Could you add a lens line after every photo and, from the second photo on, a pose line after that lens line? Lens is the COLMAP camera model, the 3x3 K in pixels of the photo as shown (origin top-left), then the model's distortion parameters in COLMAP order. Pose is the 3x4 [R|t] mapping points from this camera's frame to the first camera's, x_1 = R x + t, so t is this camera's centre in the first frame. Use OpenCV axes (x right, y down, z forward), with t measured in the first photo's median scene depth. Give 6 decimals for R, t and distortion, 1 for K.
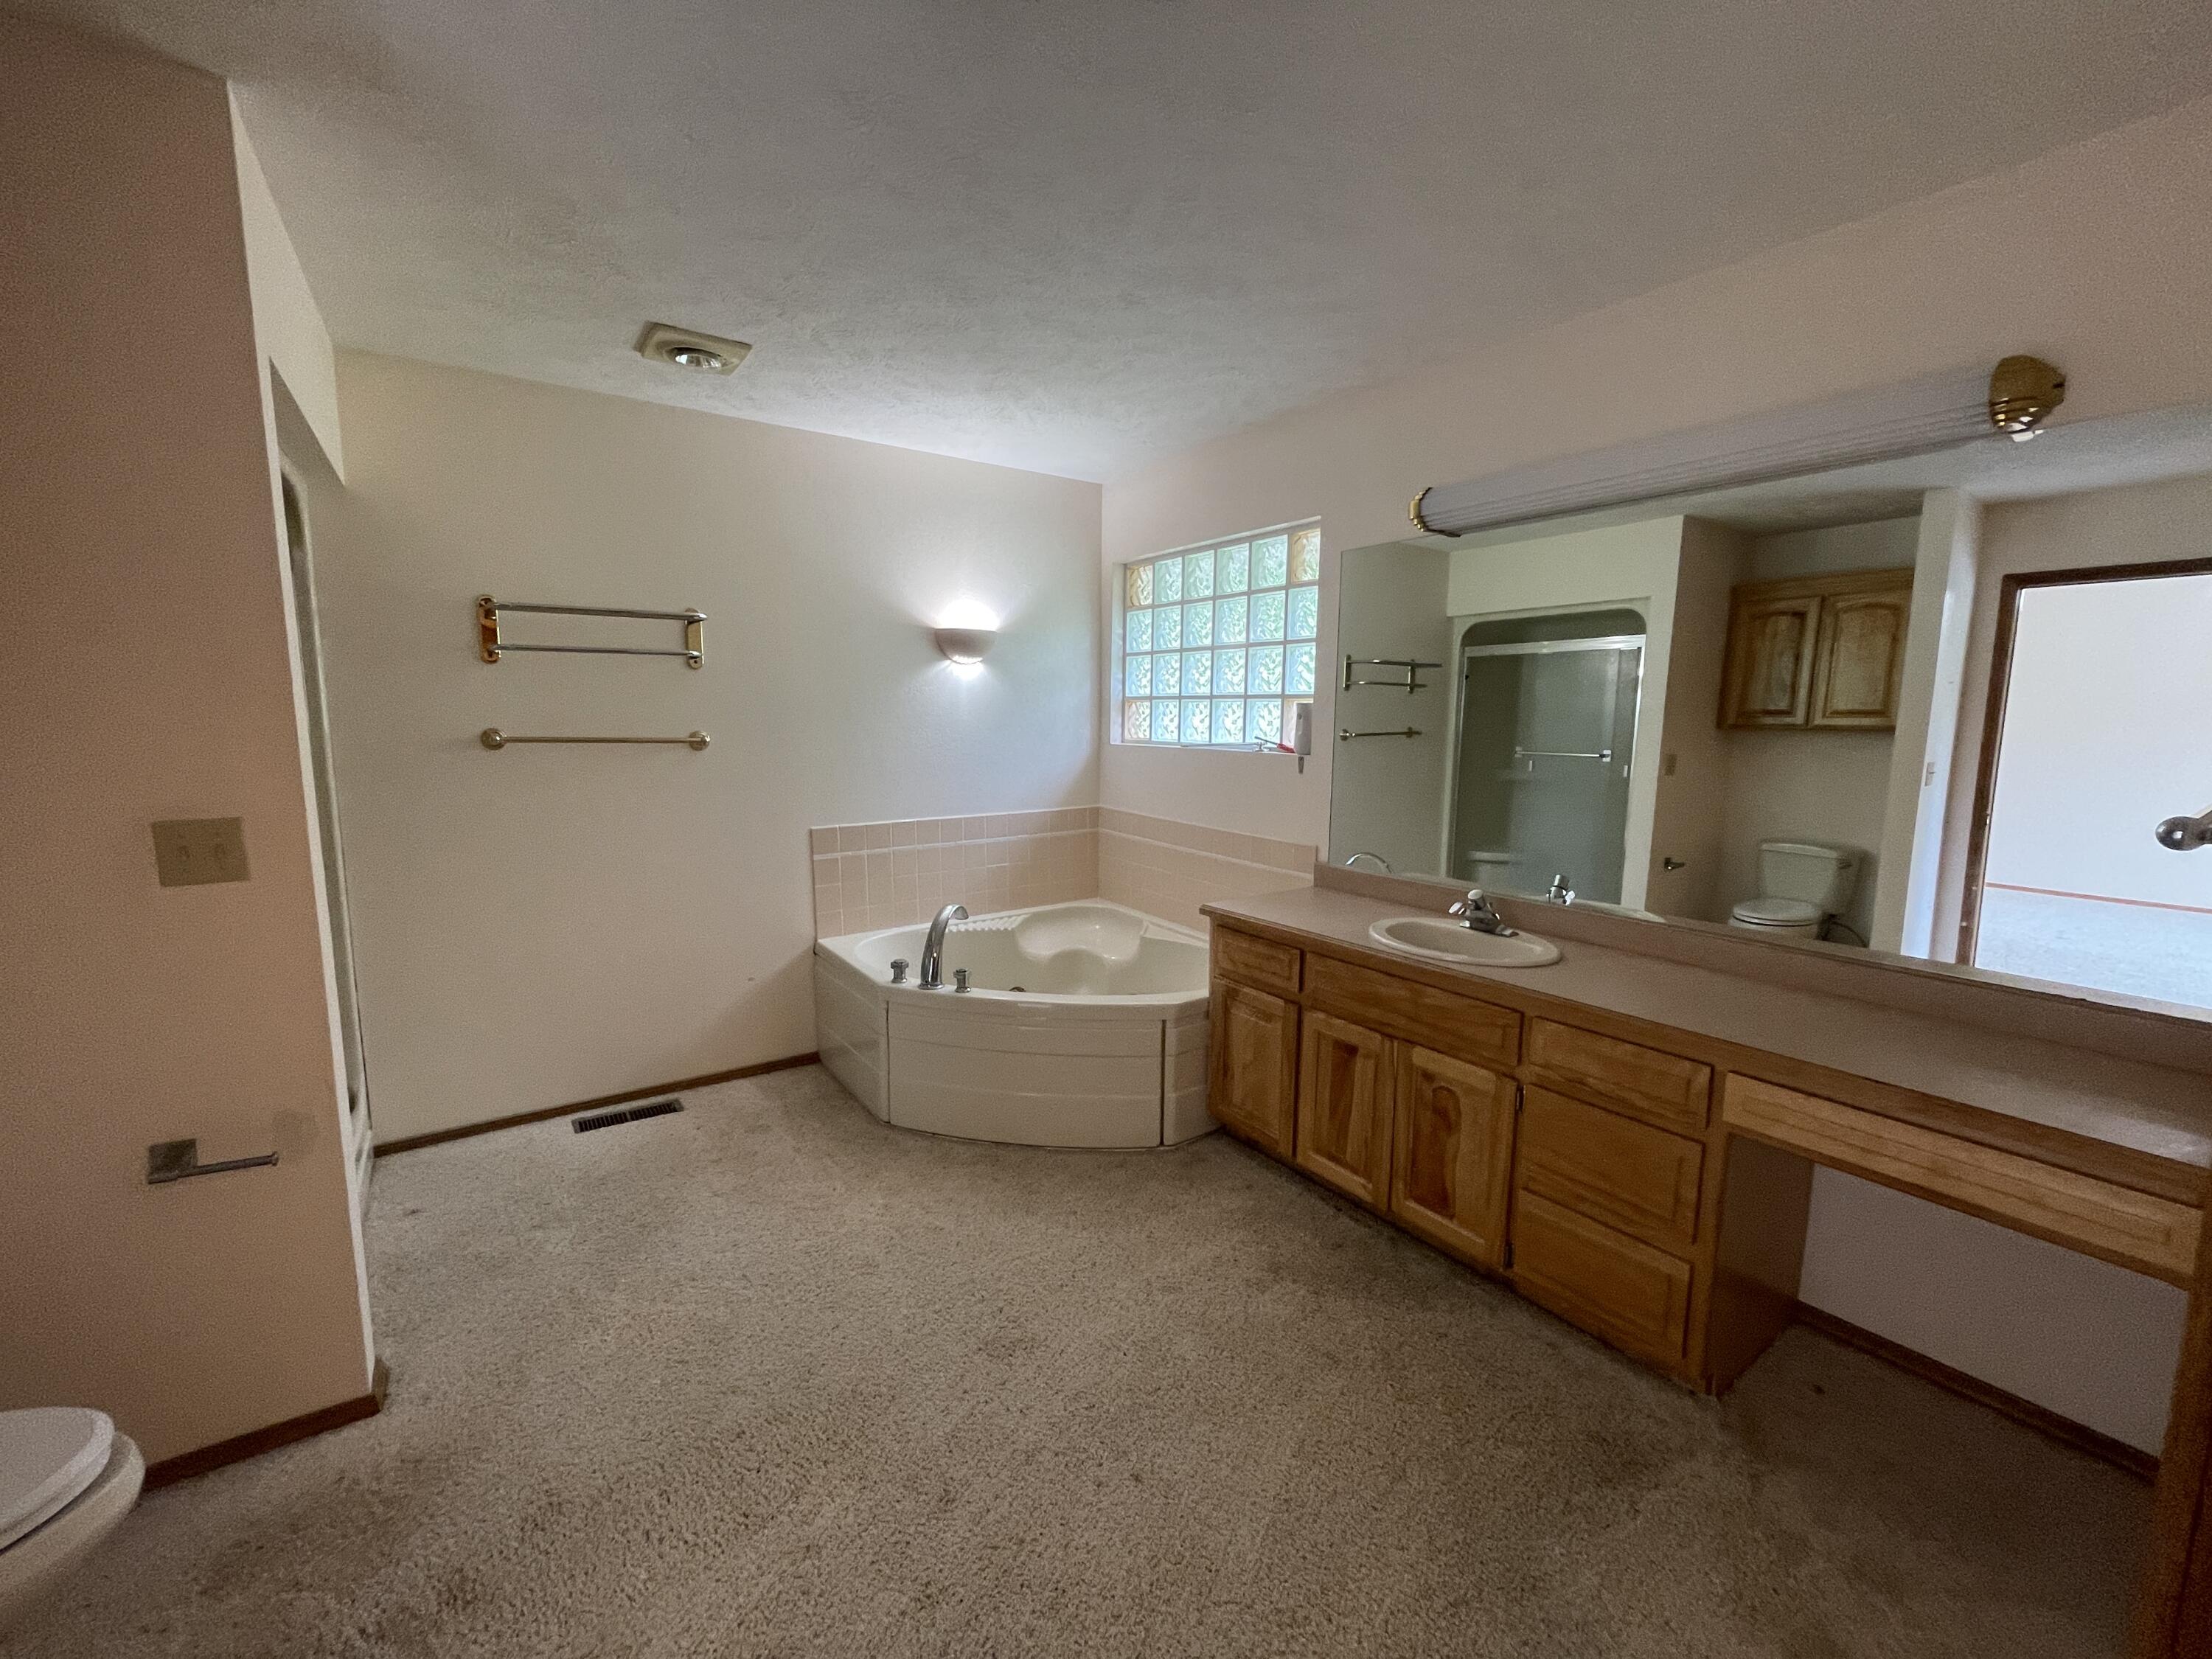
lens RADIAL K [[894.7, 0, 1104.5], [0, 894.7, 827.2], [0, 0, 1]] dist [-0.003893, 0.001137]
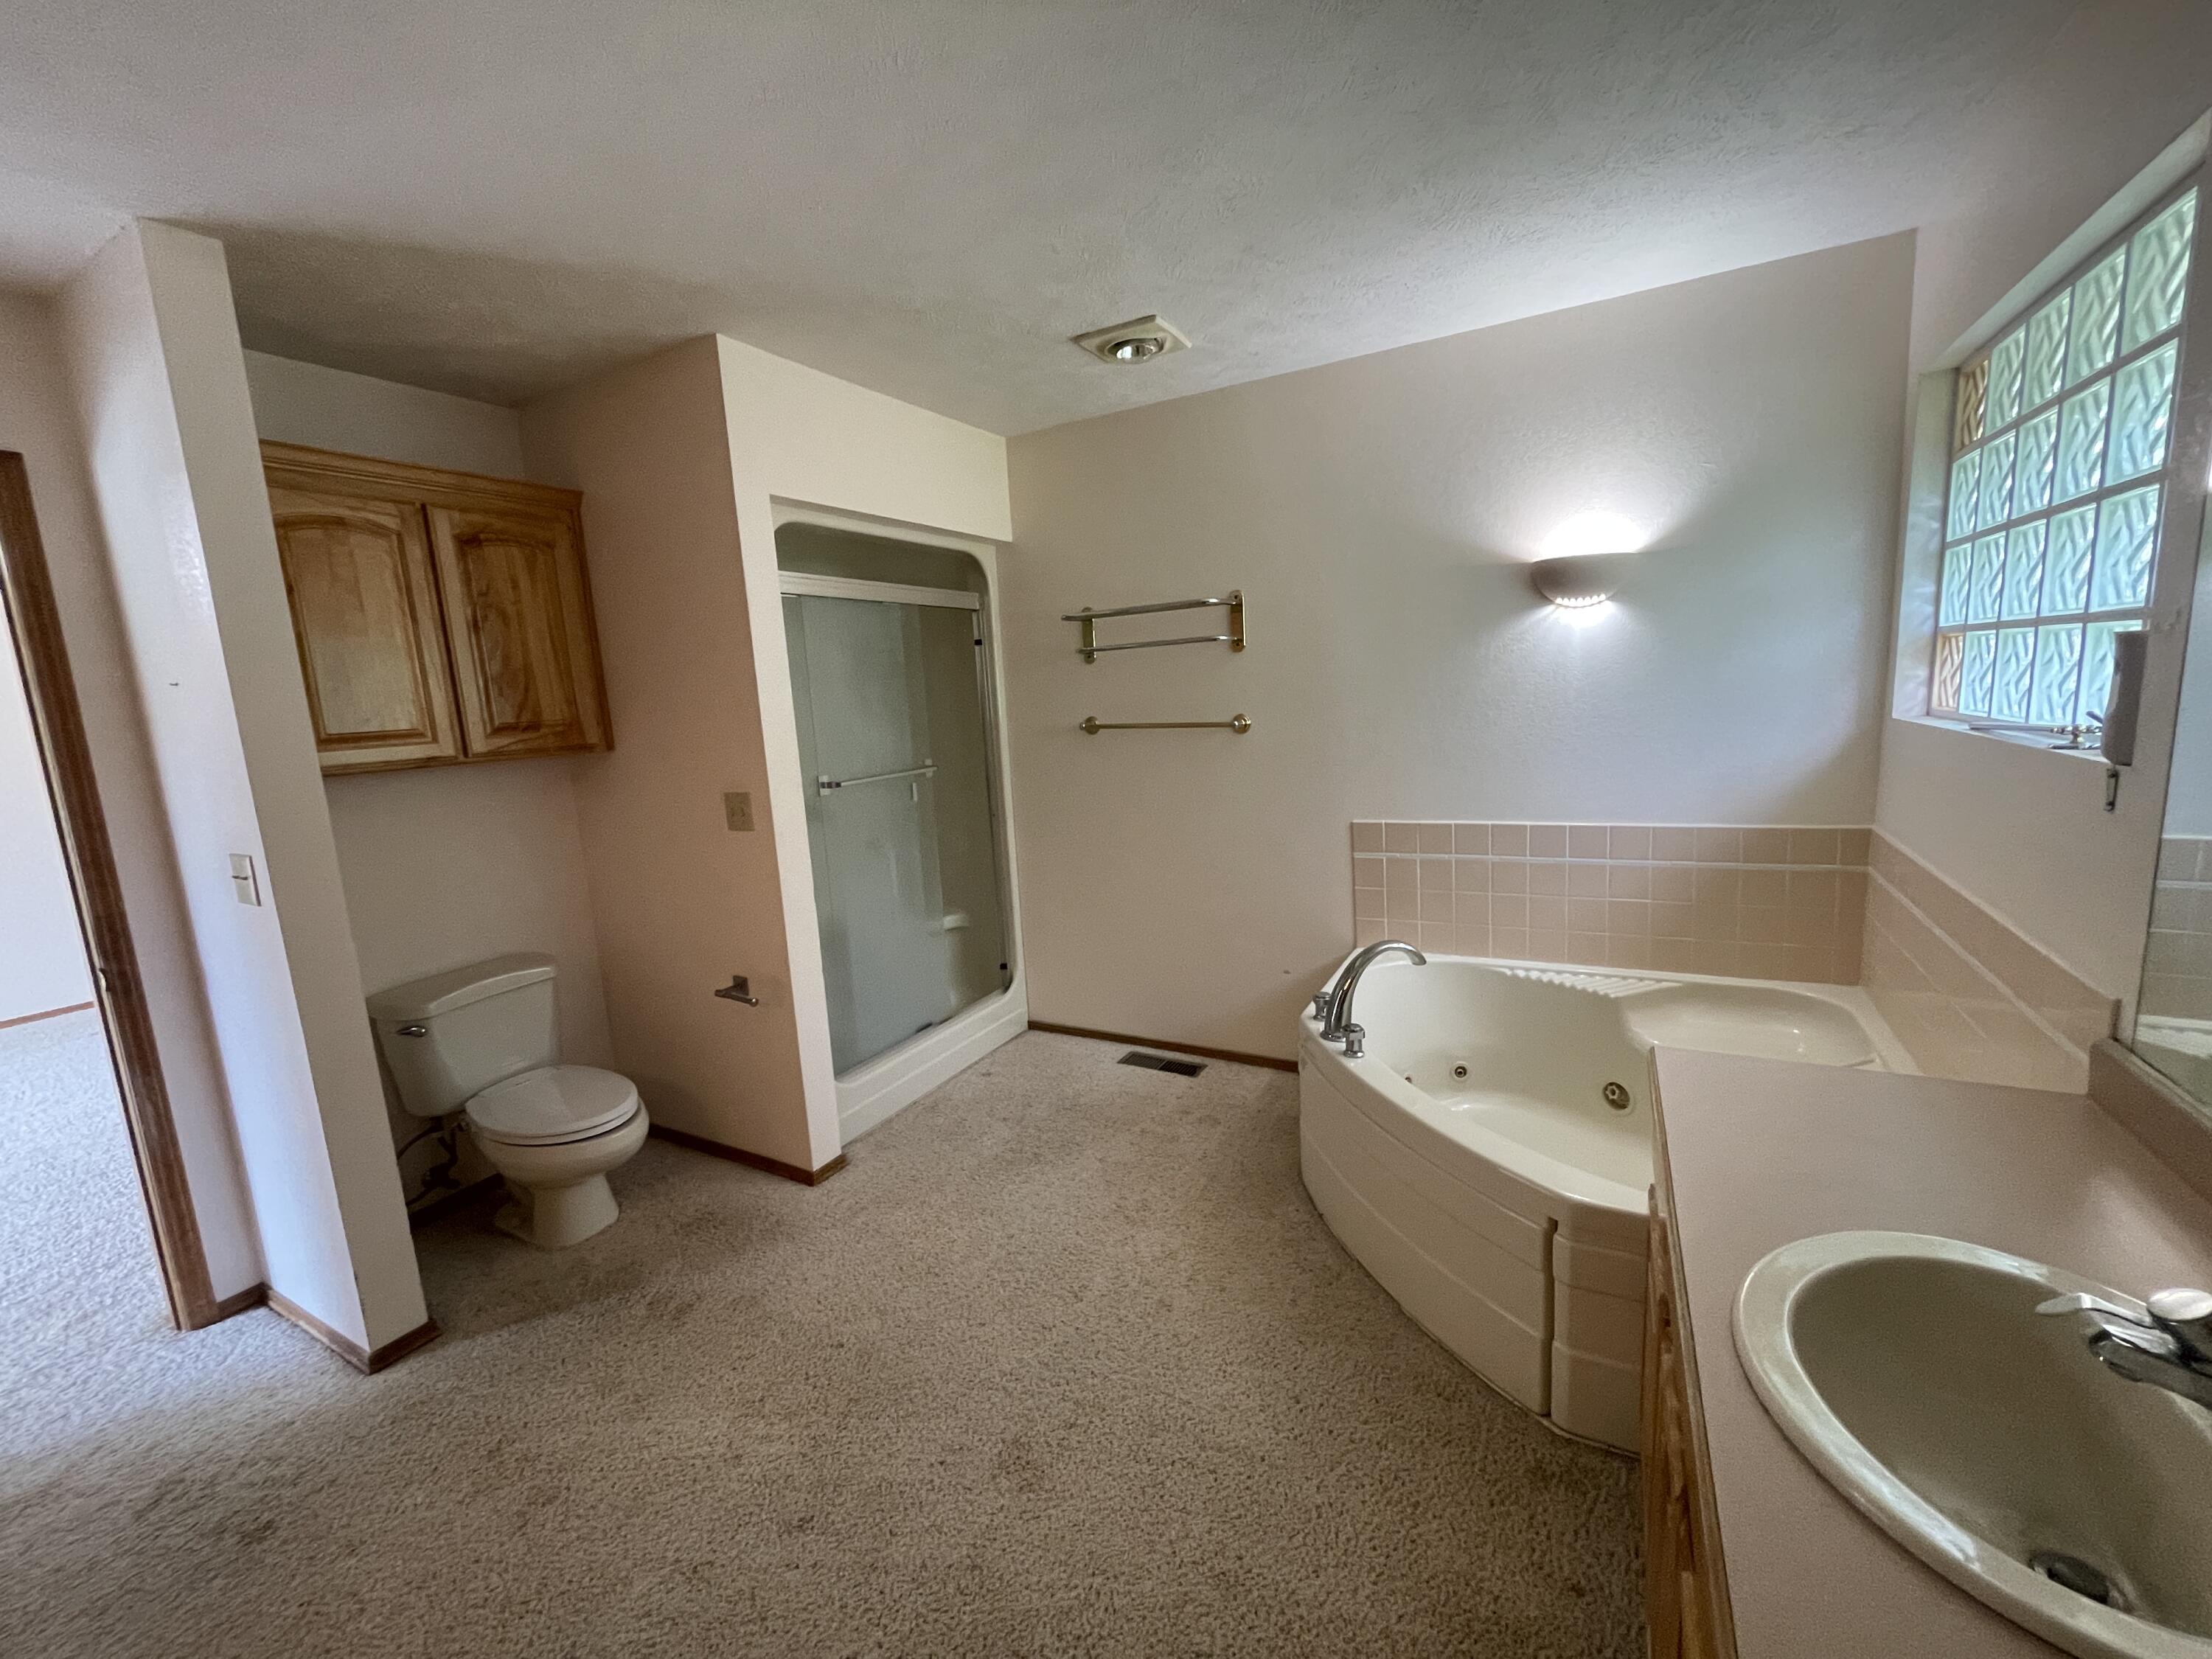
lens RADIAL K [[894.7, 0, 1103.1], [0, 894.7, 832.3], [0, 0, 1]] dist [-0.003893, 0.001137]
pose [[0.431869, 0.110304, -0.895166, 0.382262], [-0.055505, 0.993863, 0.095688, -0.063484], [0.900227, 0.008361, 0.435341, 0.426498]]
